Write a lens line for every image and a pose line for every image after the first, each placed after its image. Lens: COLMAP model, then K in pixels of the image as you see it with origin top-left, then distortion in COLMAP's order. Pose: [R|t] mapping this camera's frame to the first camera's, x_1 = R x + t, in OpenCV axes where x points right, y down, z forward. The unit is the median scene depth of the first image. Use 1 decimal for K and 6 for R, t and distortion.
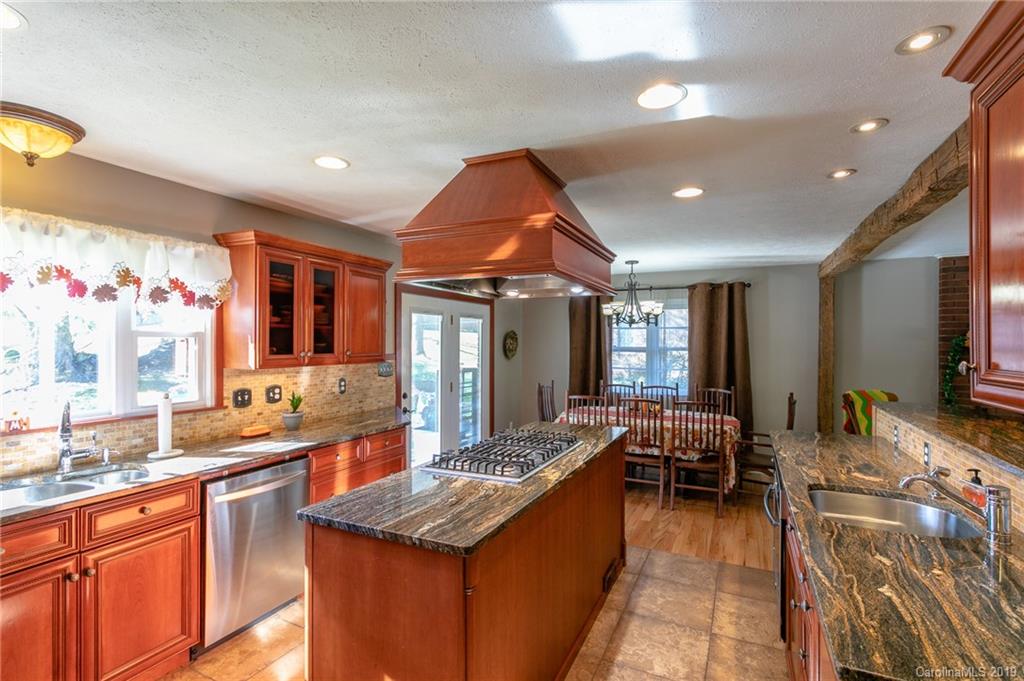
lens RADIAL K [[488.4, 0, 510.7], [0, 488.4, 342.7], [0, 0, 1]] dist [-0.000161, 0.000120]
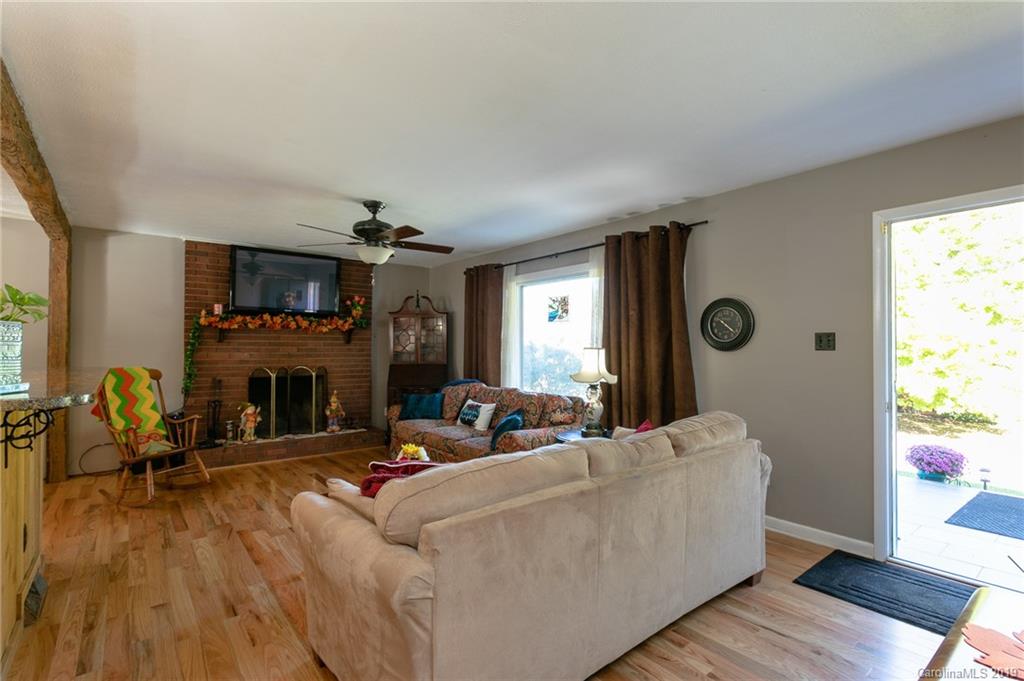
lens RADIAL K [[488.4, 0, 508.7], [0, 488.4, 341.0], [0, 0, 1]] dist [-0.000161, 0.000120]
pose [[0.442785, 0.010534, 0.896566, 0.402307], [0.000505, 0.999928, -0.011998, 0.095079], [-0.896628, 0.005765, 0.442748, -0.166266]]
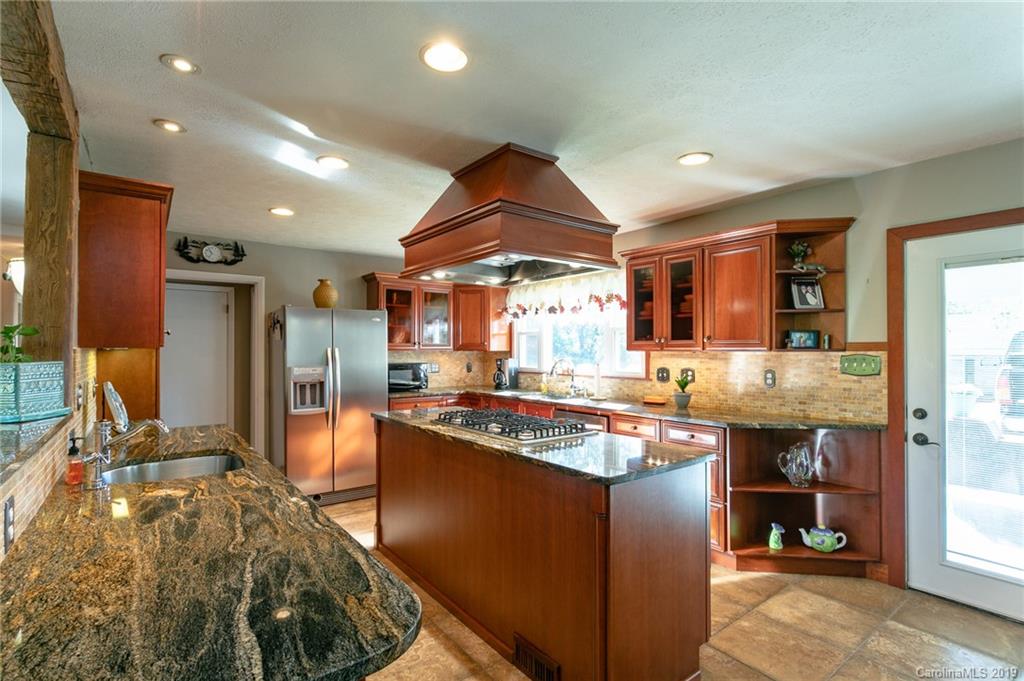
lens RADIAL K [[488.4, 0, 507.2], [0, 488.4, 345.8], [0, 0, 1]] dist [-0.000161, 0.000120]
pose [[-0.462478, -0.009782, -0.886577, 0.820404], [-0.000964, 0.999944, -0.010530, 0.051797], [0.886630, -0.004015, -0.462461, 1.276765]]
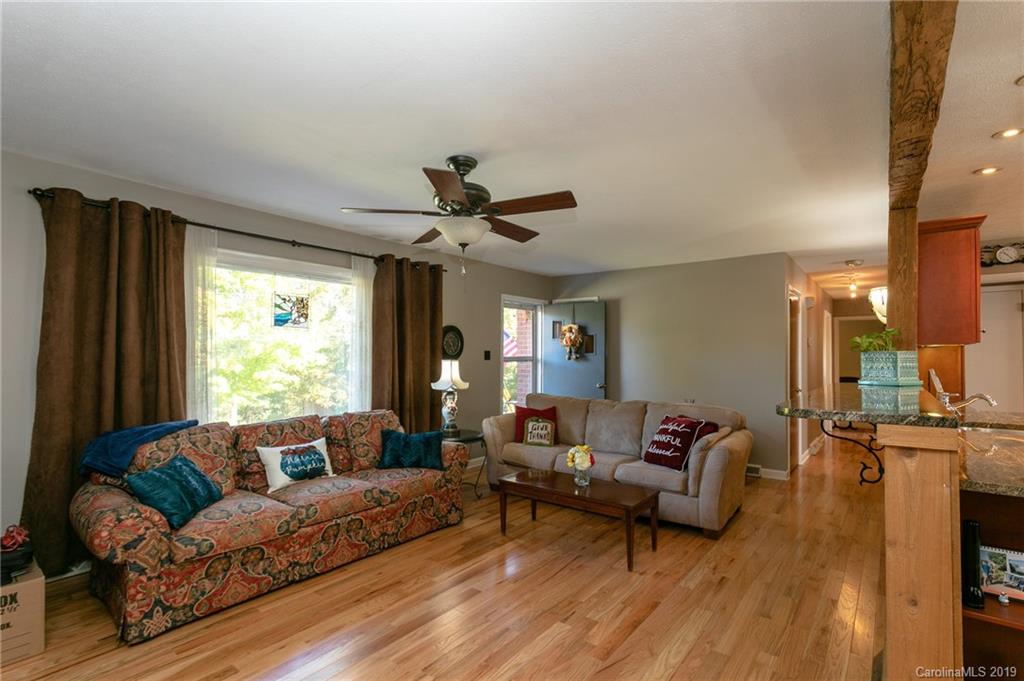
lens RADIAL K [[488.4, 0, 513.1], [0, 488.4, 346.2], [0, 0, 1]] dist [-0.000161, 0.000120]
pose [[-0.978057, -0.003678, 0.208304, 1.115629], [-0.006870, 0.999870, -0.014604, 0.075260], [-0.208223, -0.015715, -0.977955, 1.608568]]
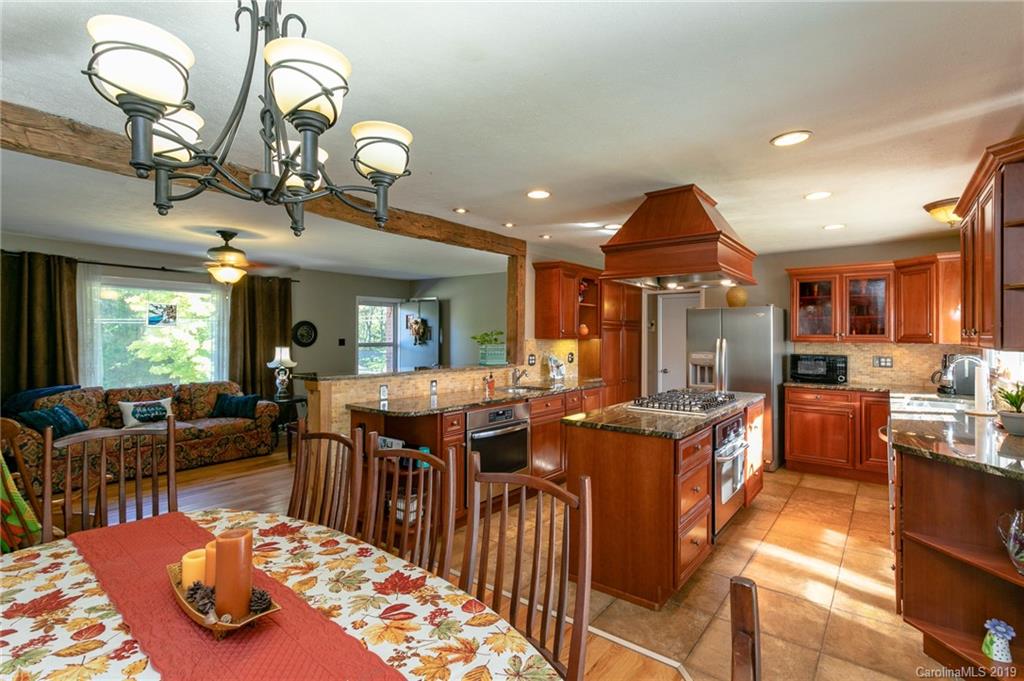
lens RADIAL K [[488.4, 0, 521.7], [0, 488.4, 332.4], [0, 0, 1]] dist [-0.000161, 0.000120]
pose [[-0.978284, -0.007460, 0.207133, 0.141237], [-0.008357, 0.999959, -0.003458, 0.031377], [-0.207099, -0.005114, -0.978307, 2.073621]]
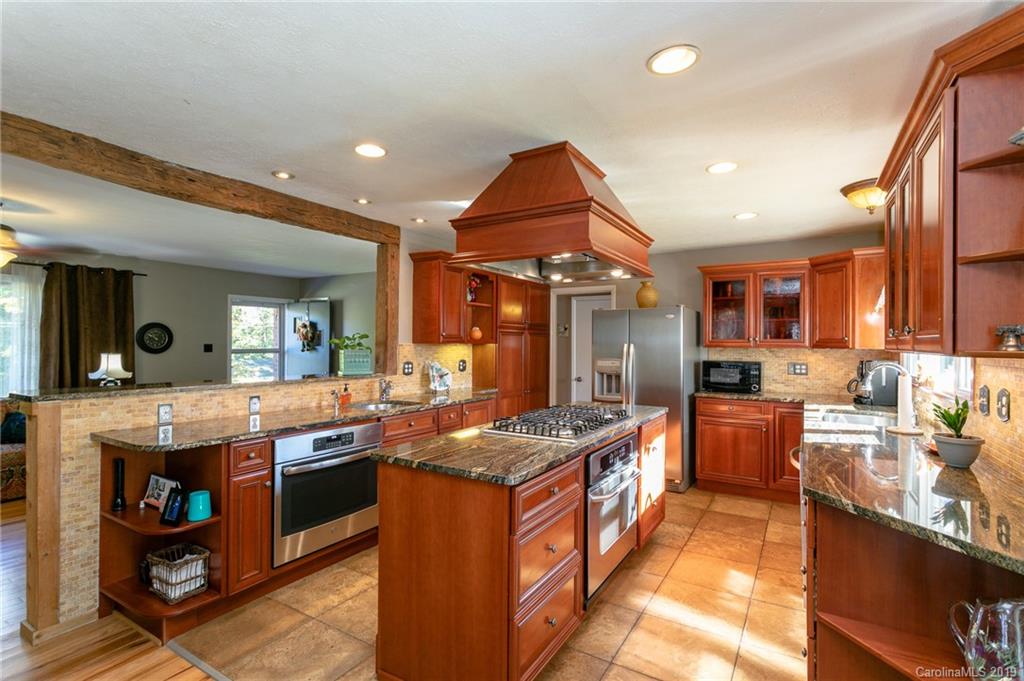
lens RADIAL K [[488.4, 0, 517.7], [0, 488.4, 339.5], [0, 0, 1]] dist [-0.000161, 0.000120]
pose [[-0.995002, -0.009025, 0.099442, -0.005375], [-0.009497, 0.999946, -0.004274, 0.039297], [-0.099398, -0.005197, -0.995034, 1.780767]]
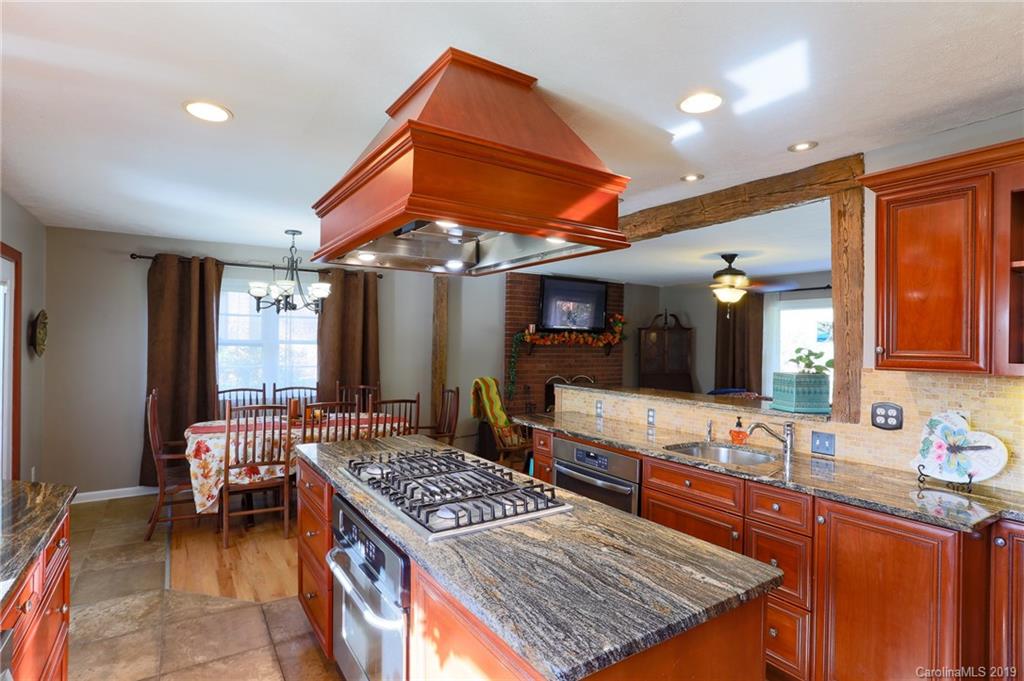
lens RADIAL K [[528.0, 0, 514.7], [0, 528.0, 343.2], [0, 0, 1]] dist [-0.054948, 0.024632]
pose [[0.512039, 0.001287, 0.858961, -0.510477], [-0.010872, 0.999928, 0.004982, 0.012453], [-0.858893, -0.011890, 0.512017, 0.443999]]
